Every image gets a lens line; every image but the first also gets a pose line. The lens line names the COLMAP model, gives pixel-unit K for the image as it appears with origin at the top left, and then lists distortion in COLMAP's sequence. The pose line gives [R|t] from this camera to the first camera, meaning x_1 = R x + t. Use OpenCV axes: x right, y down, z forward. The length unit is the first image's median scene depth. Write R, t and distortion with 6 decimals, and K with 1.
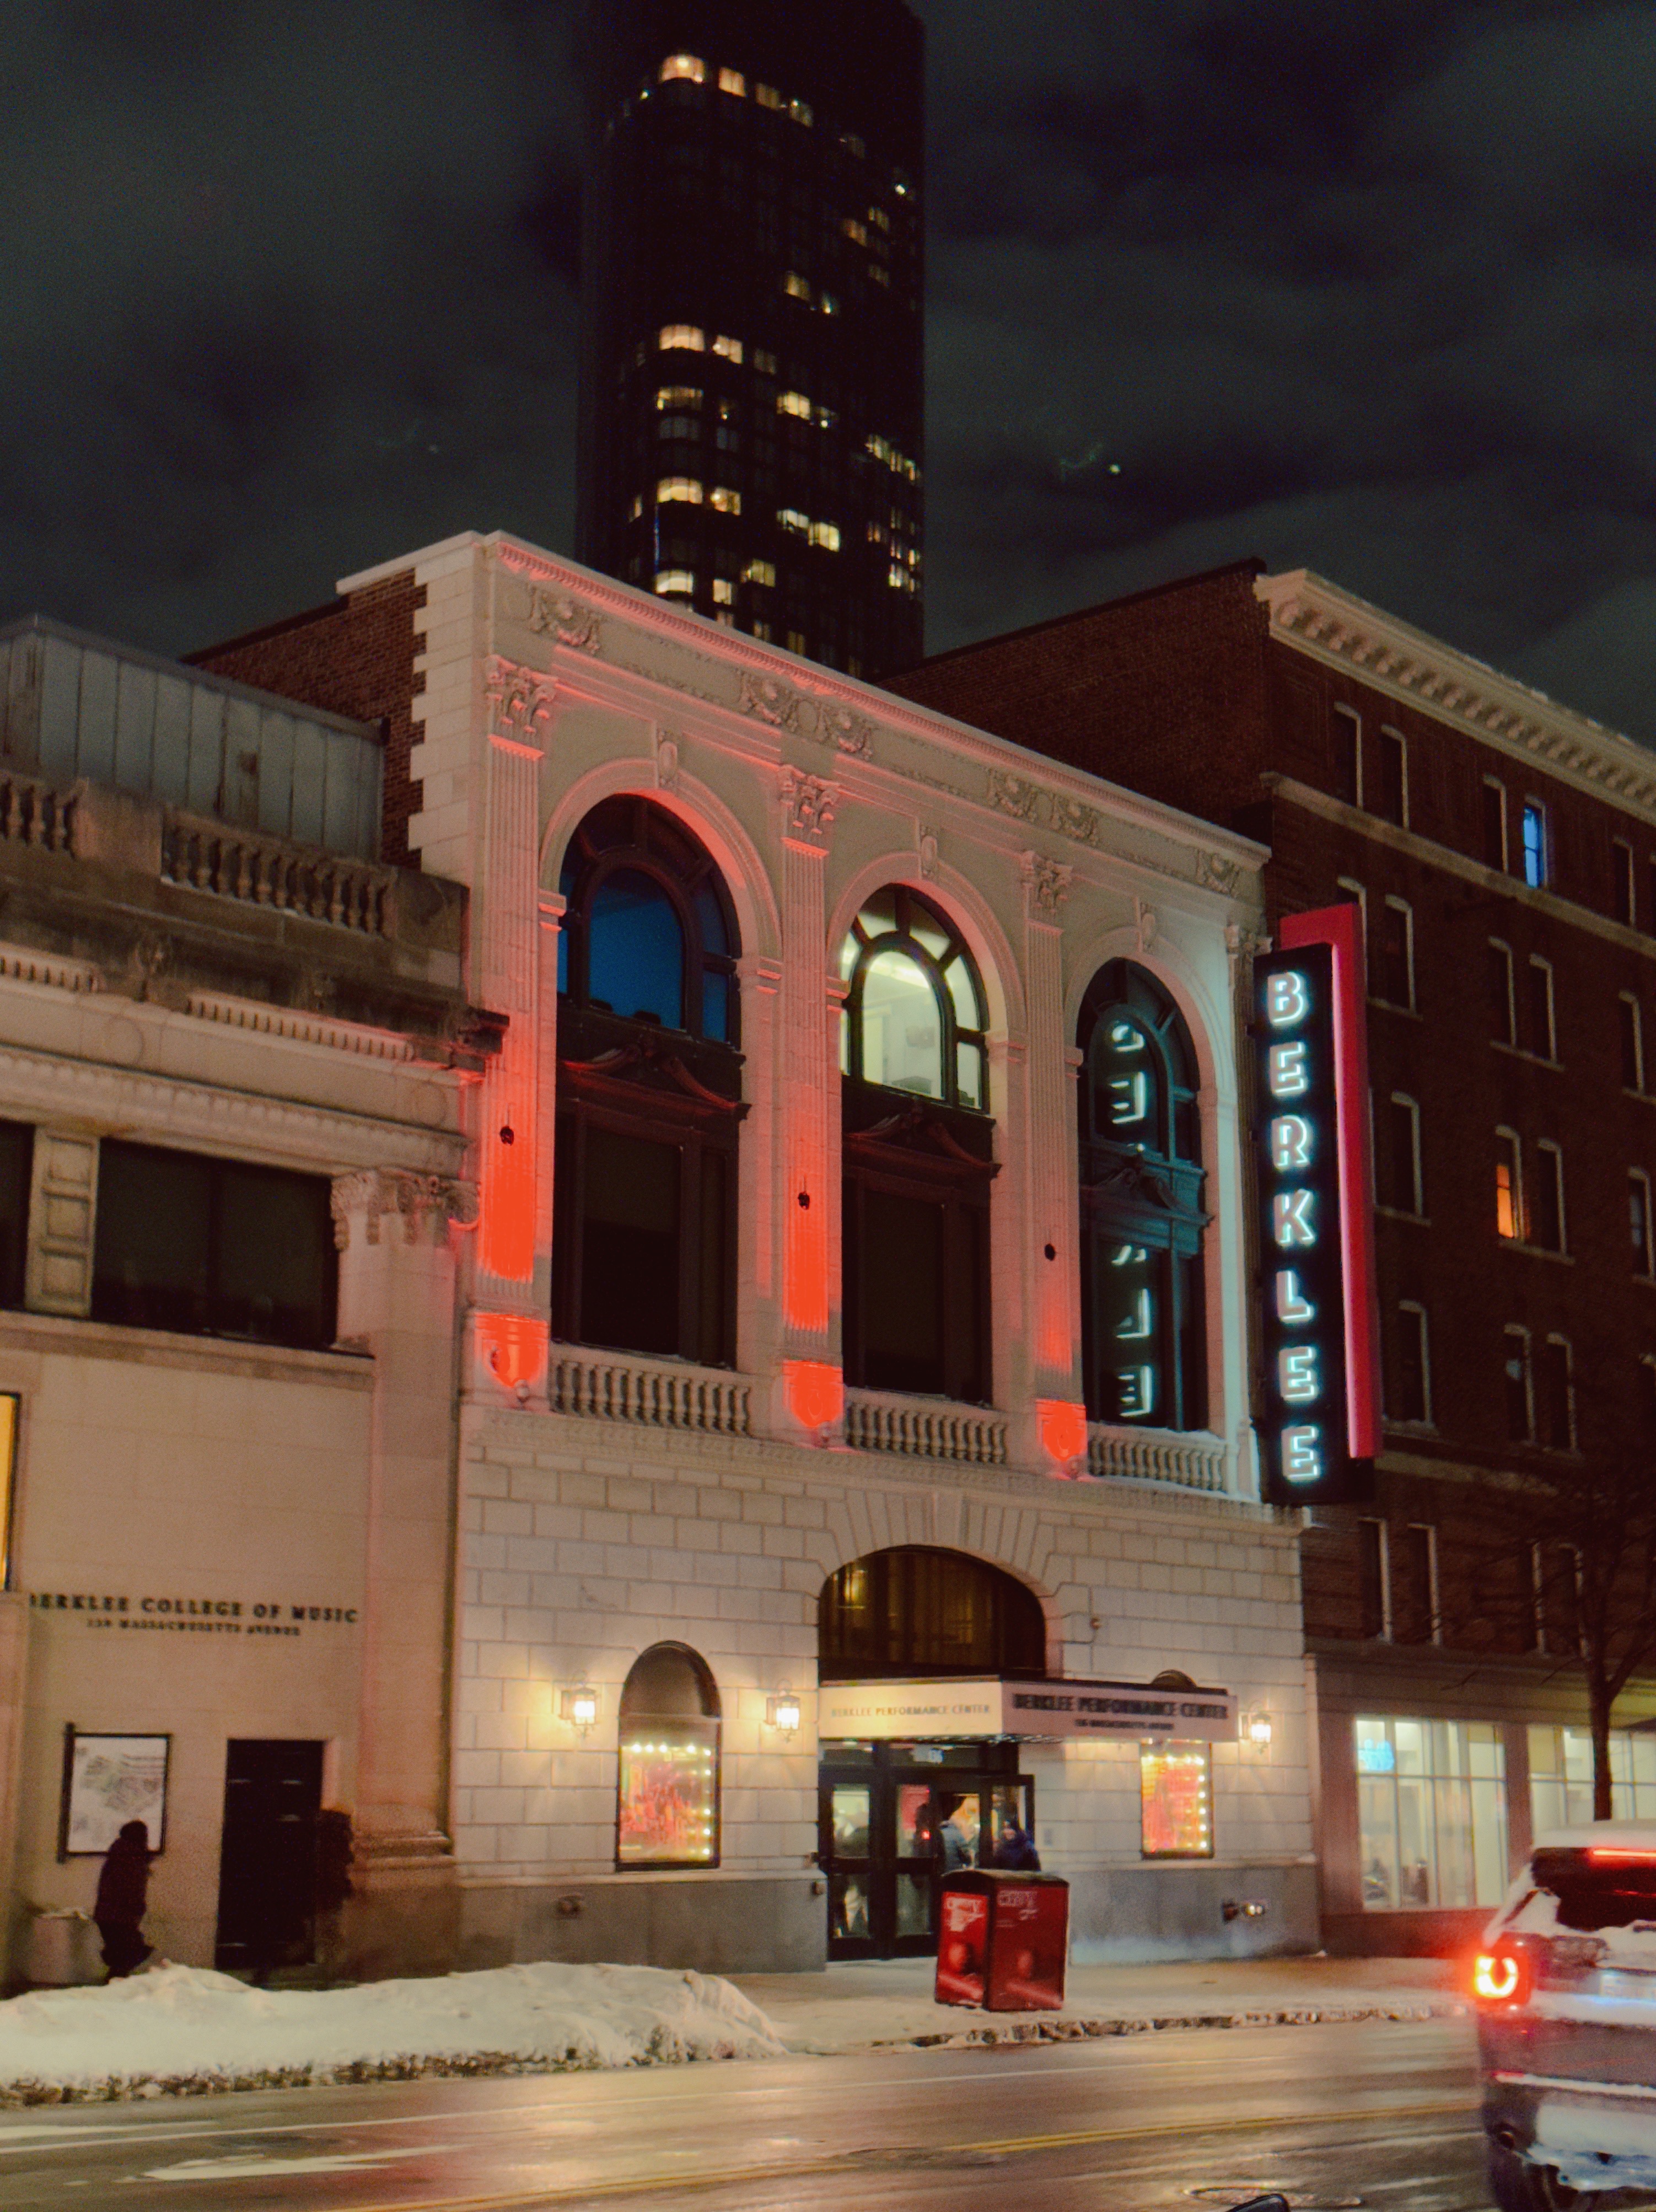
lens RADIAL K [[3129.1, 0, 828.6], [0, 3129.1, 1102.0], [0, 0, 1]] dist [0.137202, 0.000000]
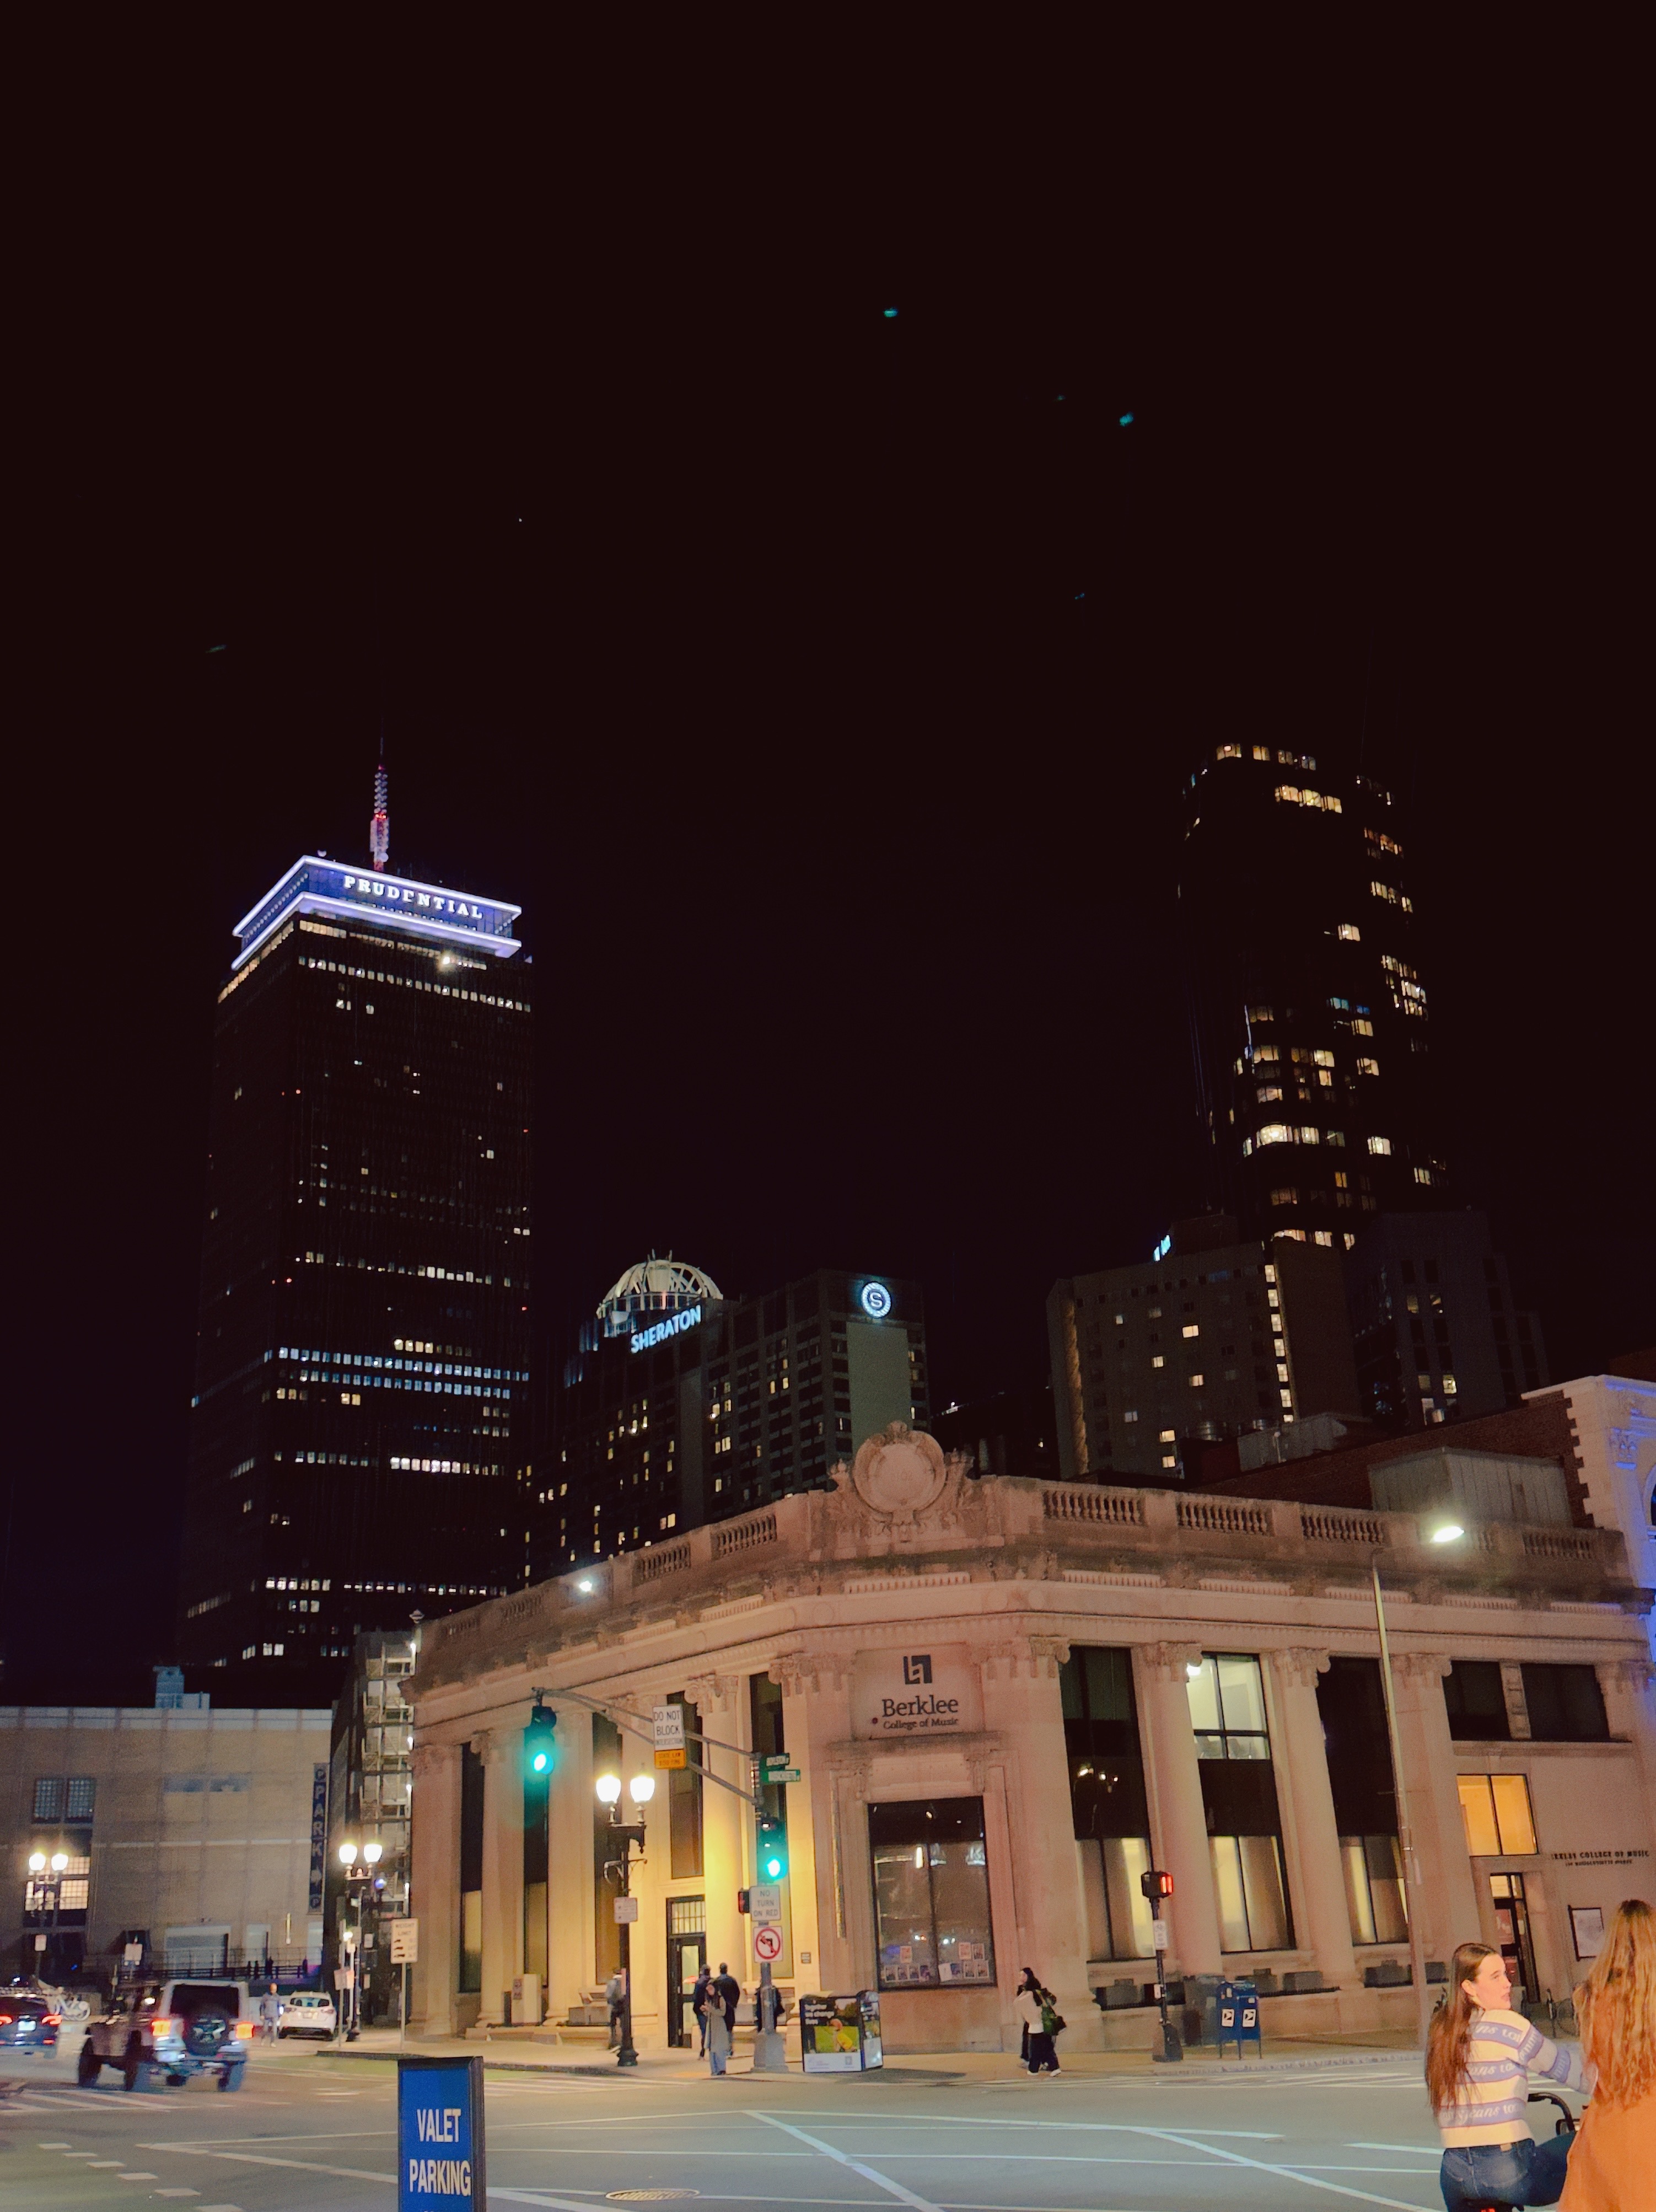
lens RADIAL K [[2197.6, 0, 832.5], [0, 2197.6, 1094.7], [0, 0, 1]] dist [0.084379, 0.000000]
pose [[0.967786, -0.137022, -0.211223, -0.285414], [0.107296, 0.983400, -0.146328, -0.206018], [0.227767, 0.118951, 0.966423, -0.792552]]
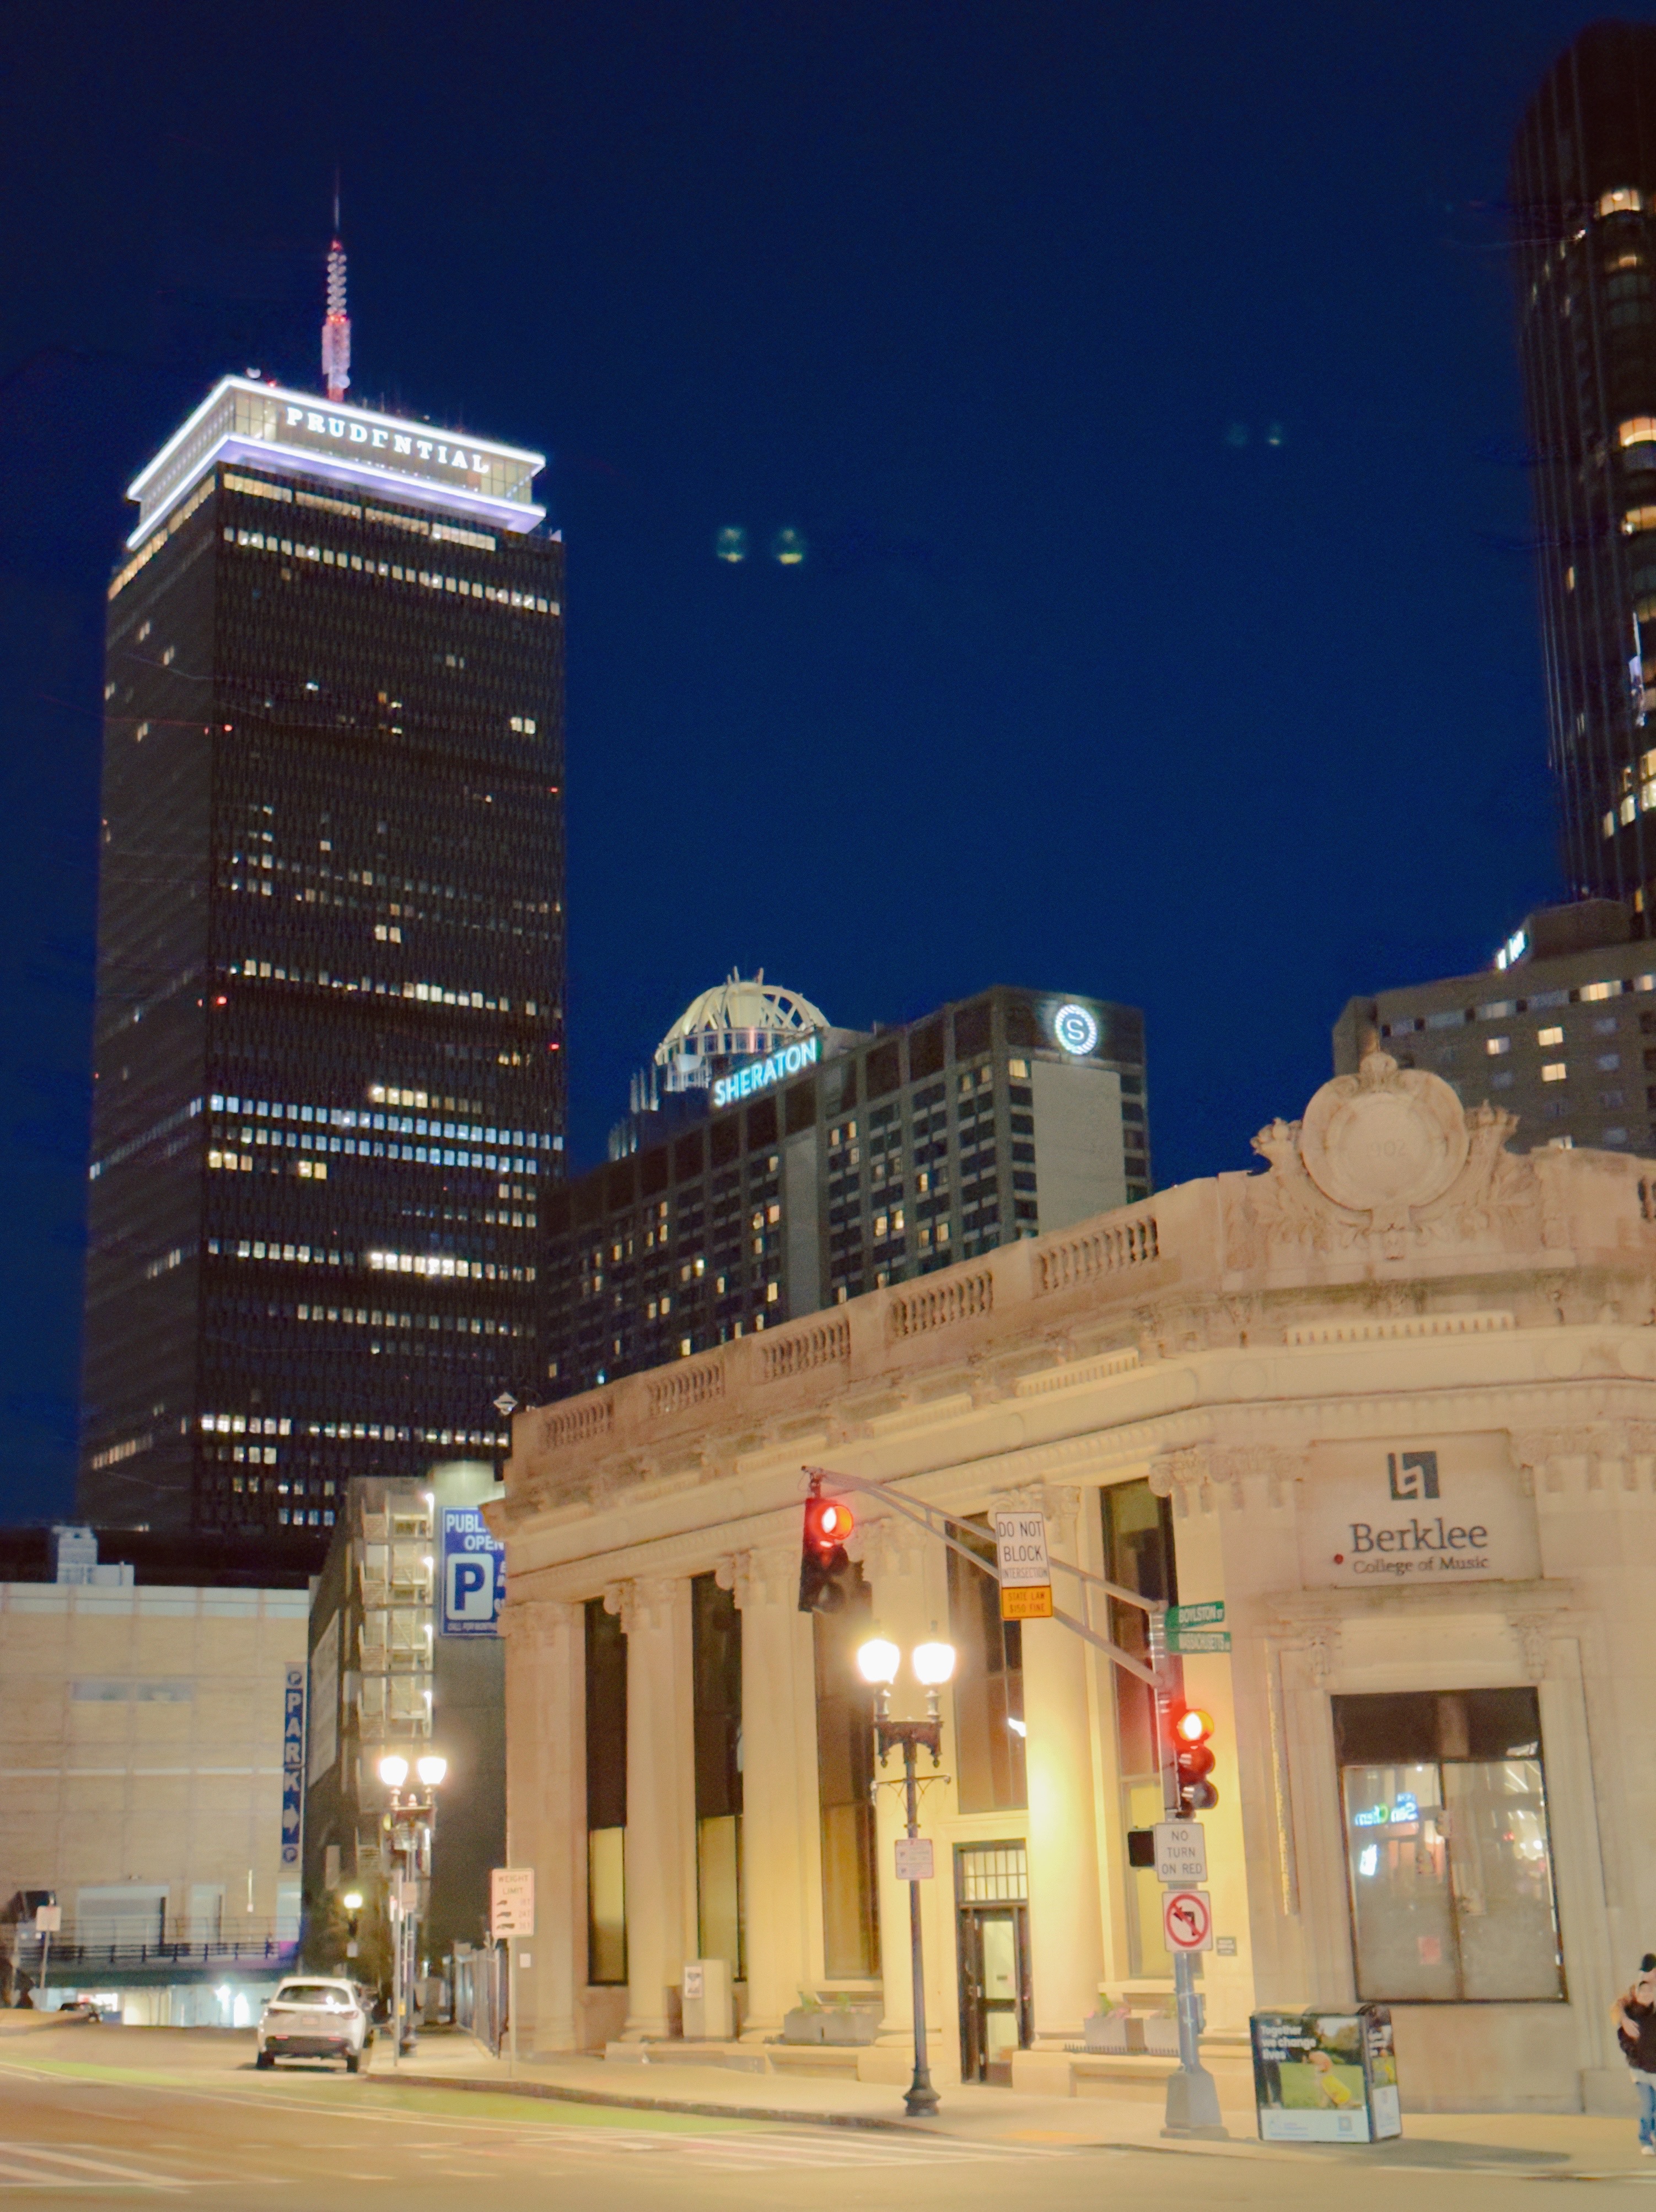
lens RADIAL K [[3129.1, 0, 827.9], [0, 3129.1, 1119.9], [0, 0, 1]] dist [0.137202, 0.000000]
pose [[0.957158, -0.103128, -0.270579, -0.448594], [0.096304, 0.994610, -0.038416, -0.155817], [0.273083, 0.010713, 0.961931, -0.564370]]
